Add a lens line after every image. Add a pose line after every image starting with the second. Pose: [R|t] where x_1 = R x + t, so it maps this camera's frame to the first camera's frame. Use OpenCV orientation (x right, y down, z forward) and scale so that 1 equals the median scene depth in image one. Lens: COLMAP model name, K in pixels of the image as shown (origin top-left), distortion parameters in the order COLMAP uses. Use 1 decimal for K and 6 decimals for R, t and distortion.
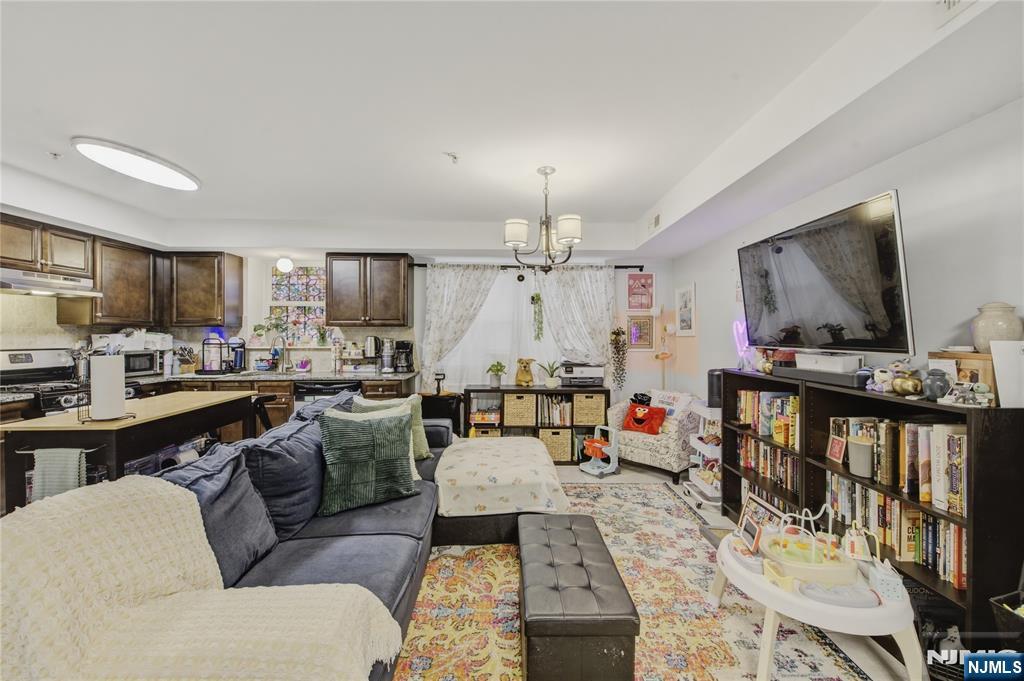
lens RADIAL K [[406.9, 0, 519.9], [0, 406.9, 338.0], [0, 0, 1]] dist [-0.001718, -0.000598]
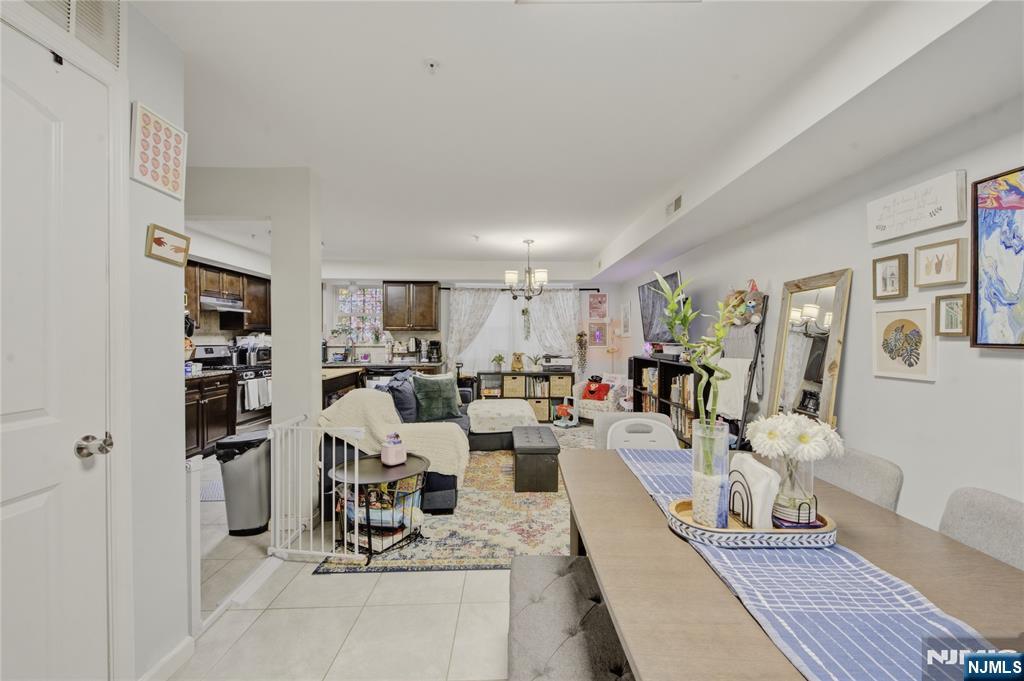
lens RADIAL K [[406.9, 0, 522.2], [0, 406.9, 338.5], [0, 0, 1]] dist [-0.001718, -0.000598]
pose [[0.999888, -0.001637, 0.014886, 0.007464], [0.001722, 0.999982, -0.005690, 0.008824], [-0.014877, 0.005715, 0.999873, -0.500023]]
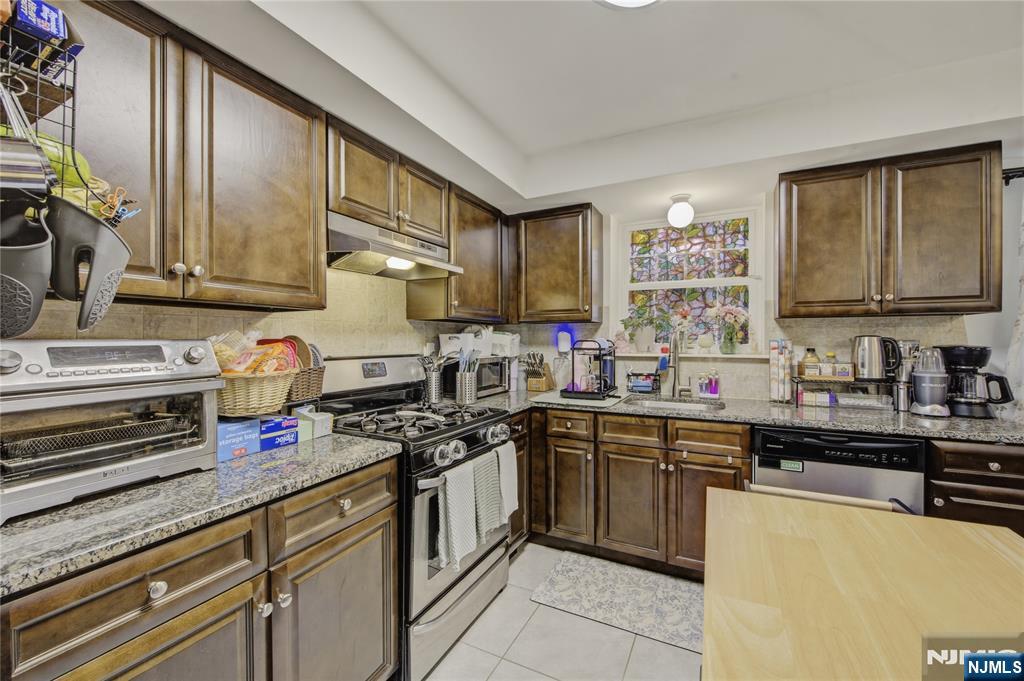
lens RADIAL K [[406.9, 0, 520.8], [0, 406.9, 341.8], [0, 0, 1]] dist [-0.001718, -0.000598]
pose [[0.886517, 0.001504, -0.462693, -0.543073], [-0.002353, 0.999996, -0.001257, 0.004366], [0.462689, 0.002203, 0.886518, 0.398571]]
